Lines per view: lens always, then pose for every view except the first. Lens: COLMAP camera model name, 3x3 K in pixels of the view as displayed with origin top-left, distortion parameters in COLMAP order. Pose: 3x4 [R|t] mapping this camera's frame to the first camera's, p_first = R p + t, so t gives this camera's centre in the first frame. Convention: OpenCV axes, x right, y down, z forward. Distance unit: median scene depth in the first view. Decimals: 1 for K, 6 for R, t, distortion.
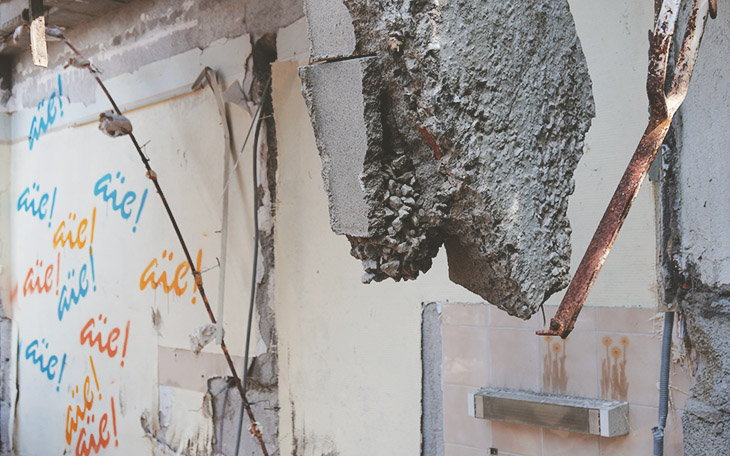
lens RADIAL K [[871.9, 0, 363.9], [0, 871.9, 228.6], [0, 0, 1]] dist [-0.028021, 0.000000]
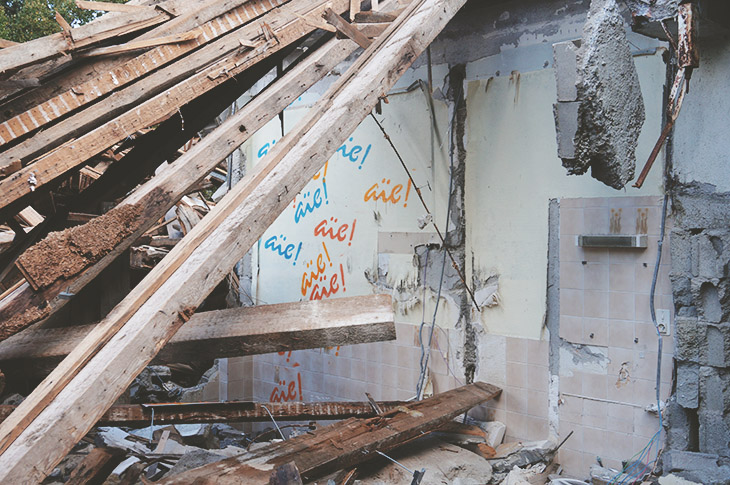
lens RADIAL K [[827.7, 0, 365.2], [0, 827.7, 246.6], [0, 0, 1]] dist [-0.029019, 0.000000]
pose [[0.999777, 0.017400, 0.011973, -0.285522], [-0.018154, 0.997651, 0.066048, 0.052454], [-0.010795, -0.066251, 0.997745, -0.722992]]
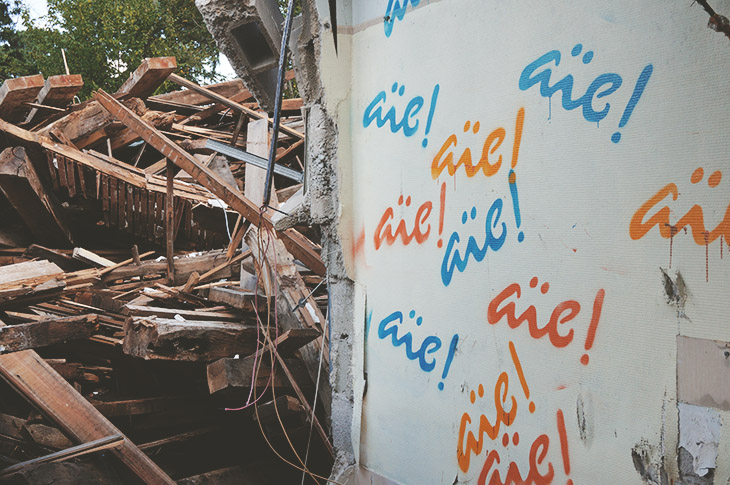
lens RADIAL K [[905.8, 0, 364.6], [0, 905.8, 237.0], [0, 0, 1]] dist [-0.019458, 0.000000]
pose [[0.973982, 0.012343, -0.226290, -0.306623], [0.000275, 0.998451, 0.055645, 0.036294], [0.226626, -0.054260, 0.972469, 0.375311]]
